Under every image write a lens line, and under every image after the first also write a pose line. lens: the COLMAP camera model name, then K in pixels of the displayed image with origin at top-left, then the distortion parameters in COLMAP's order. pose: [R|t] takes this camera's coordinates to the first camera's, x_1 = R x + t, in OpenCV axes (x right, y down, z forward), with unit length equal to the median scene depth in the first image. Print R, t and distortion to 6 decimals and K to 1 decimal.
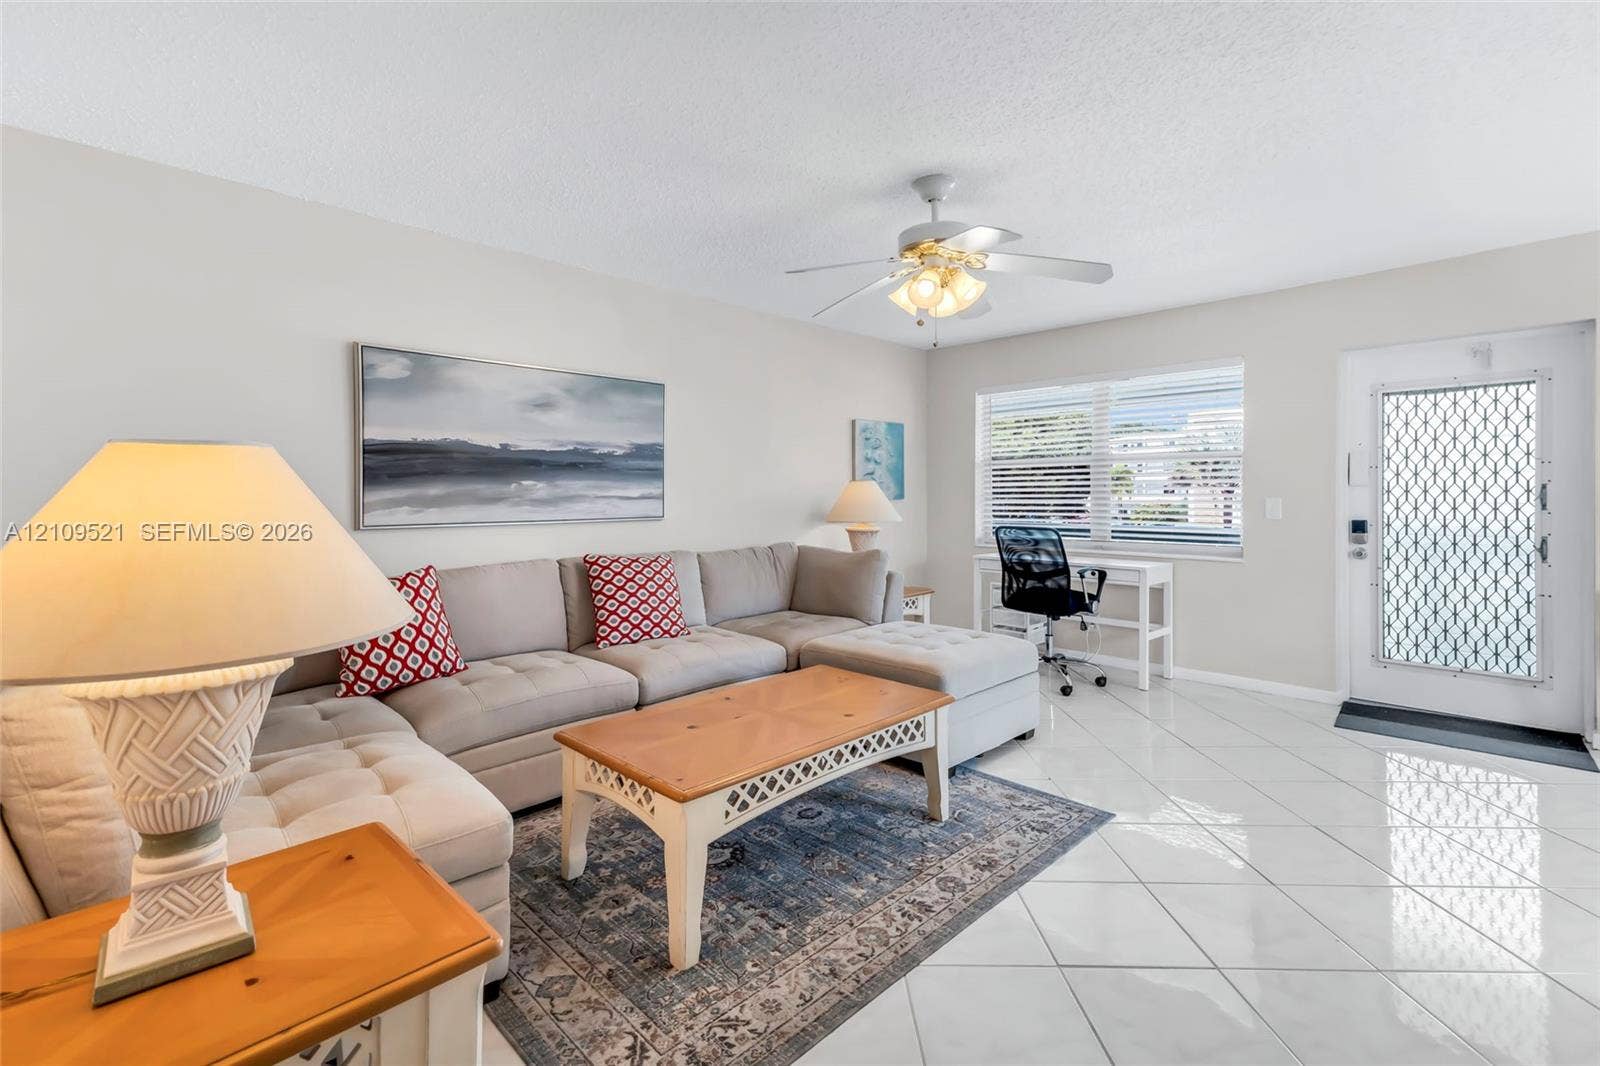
lens RADIAL K [[723.3, 0, 799.7], [0, 723.3, 503.0], [0, 0, 1]] dist [0.040909, 0.000089]
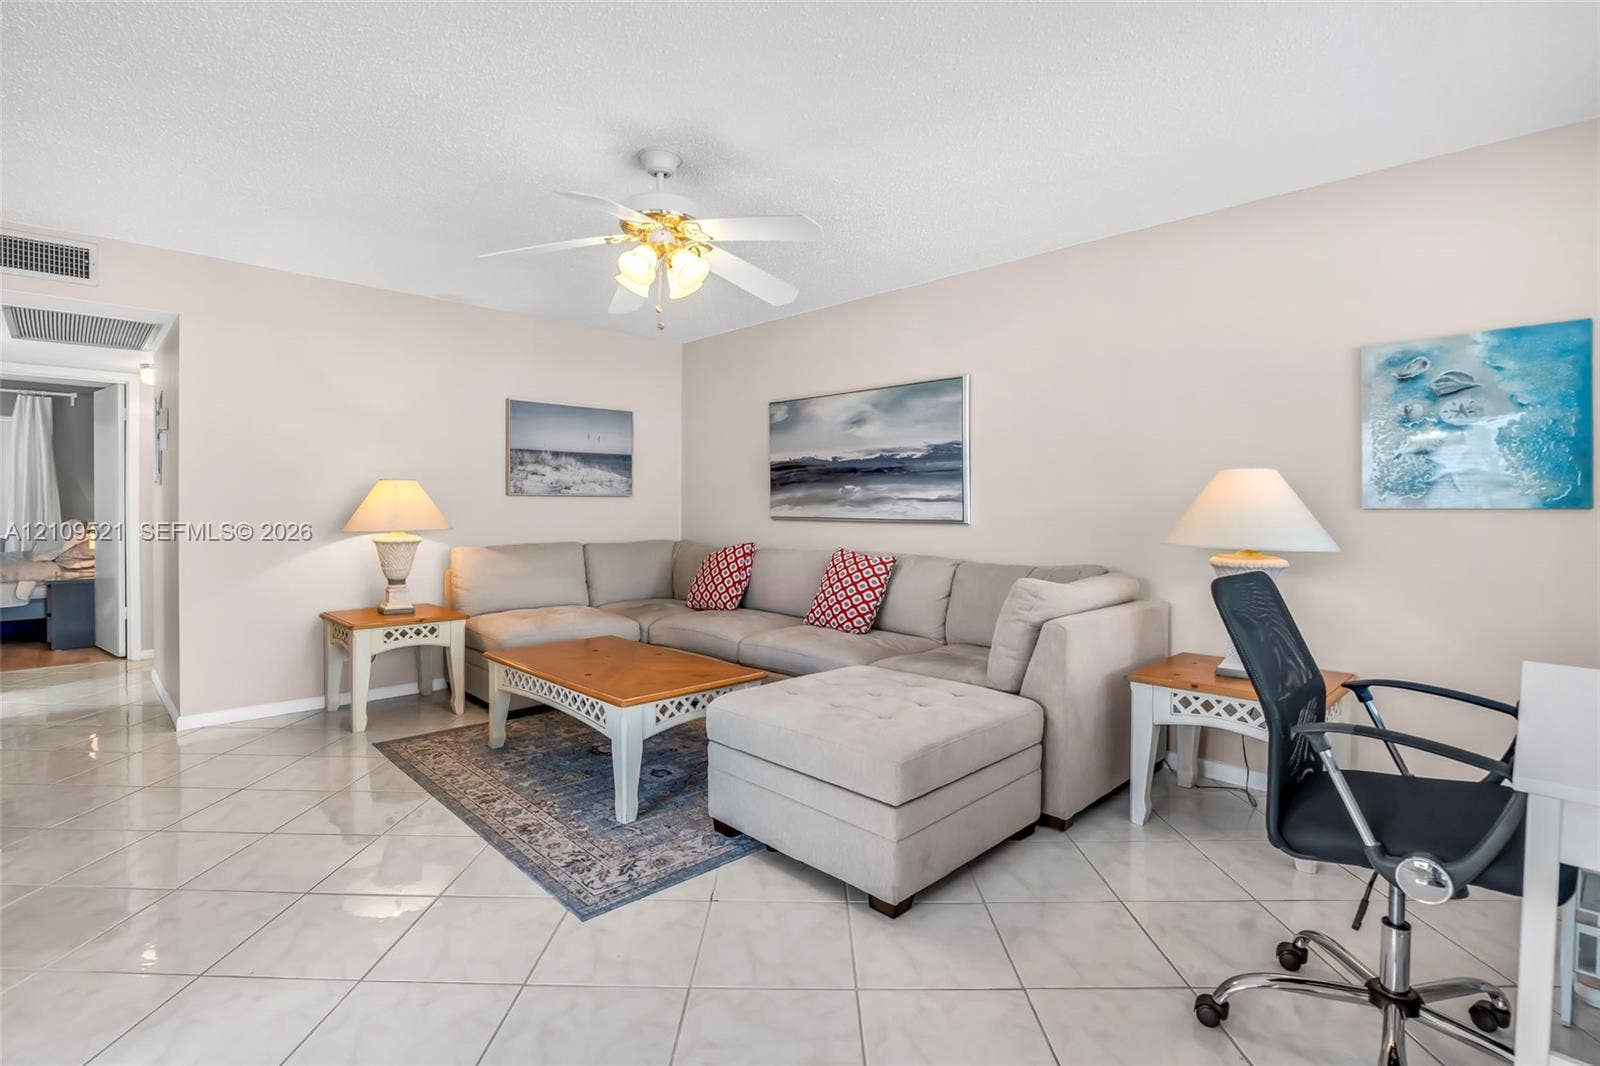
lens RADIAL K [[764.9, 0, 800.3], [0, 764.9, 520.9], [0, 0, 1]] dist [-0.002379, -0.000057]
pose [[-0.019921, 0.025452, -0.999478, 1.075078], [-0.017201, 0.999519, 0.025796, -0.003034], [0.999654, 0.017706, -0.019474, 1.110137]]
